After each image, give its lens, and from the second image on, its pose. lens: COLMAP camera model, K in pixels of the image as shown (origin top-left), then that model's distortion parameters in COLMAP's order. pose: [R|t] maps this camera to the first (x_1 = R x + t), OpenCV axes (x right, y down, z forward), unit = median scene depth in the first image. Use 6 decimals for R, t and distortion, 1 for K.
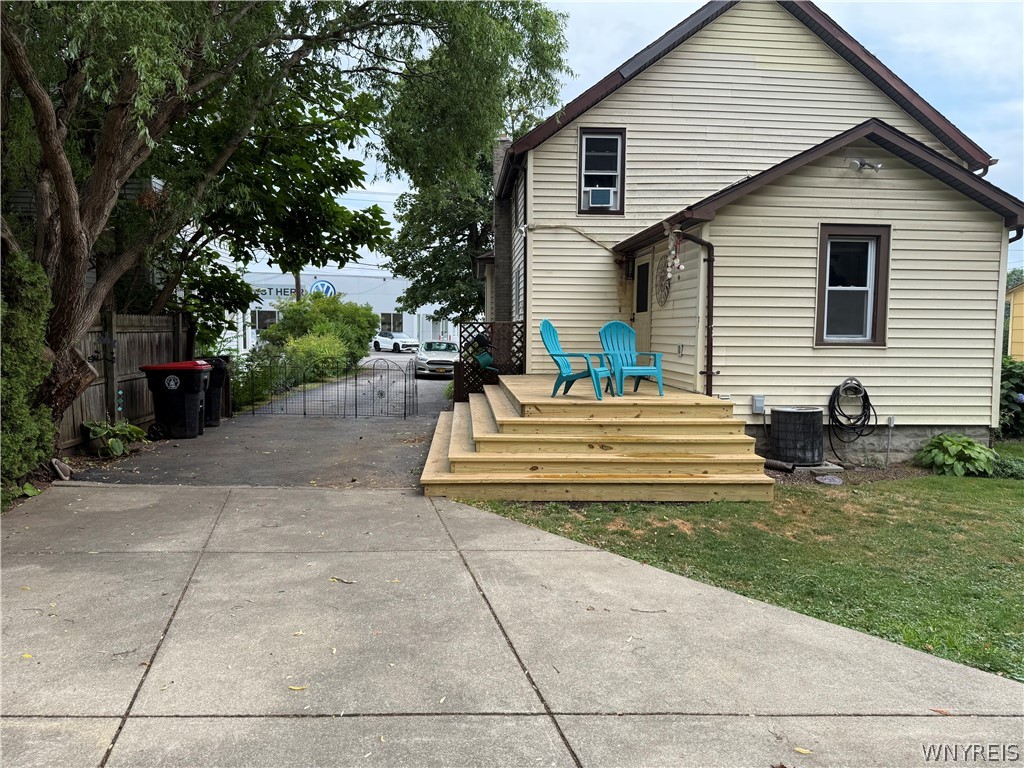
lens RADIAL K [[717.9, 0, 515.5], [0, 717.9, 384.6], [0, 0, 1]] dist [0.096409, -0.135423]
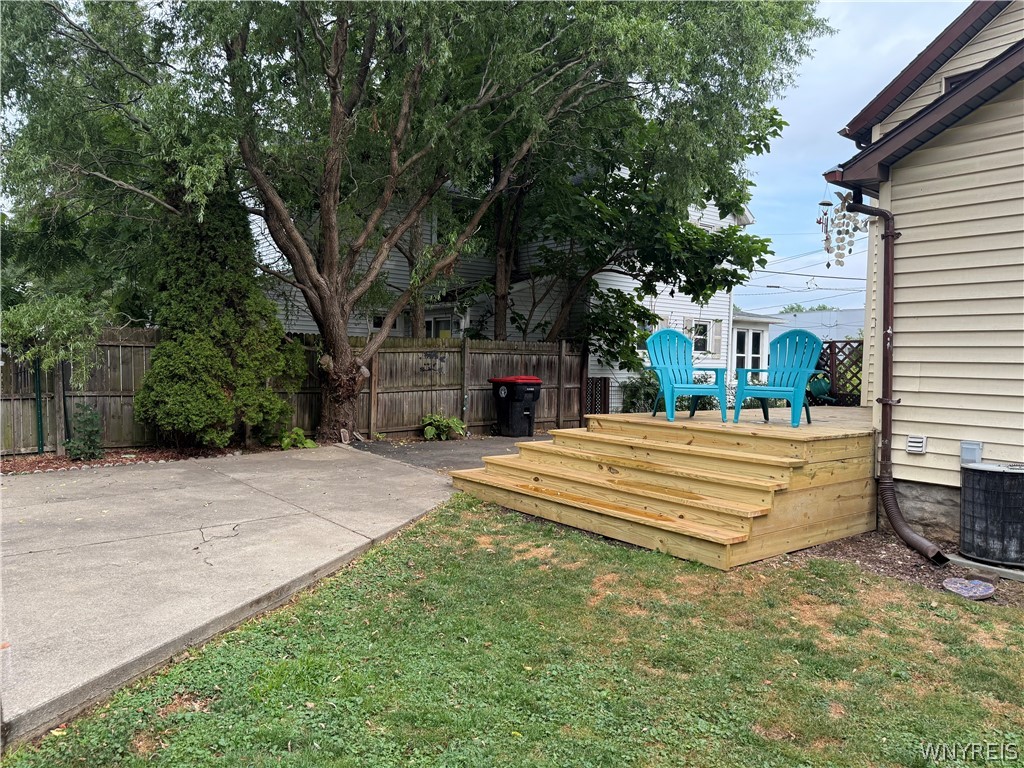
lens RADIAL K [[717.9, 0, 515.5], [0, 717.9, 384.6], [0, 0, 1]] dist [0.096409, -0.135423]
pose [[0.566223, 0.026939, -0.823812, 0.621019], [-0.075511, 0.996958, -0.019299, 0.007626], [0.820786, 0.073134, 0.566535, 0.320584]]
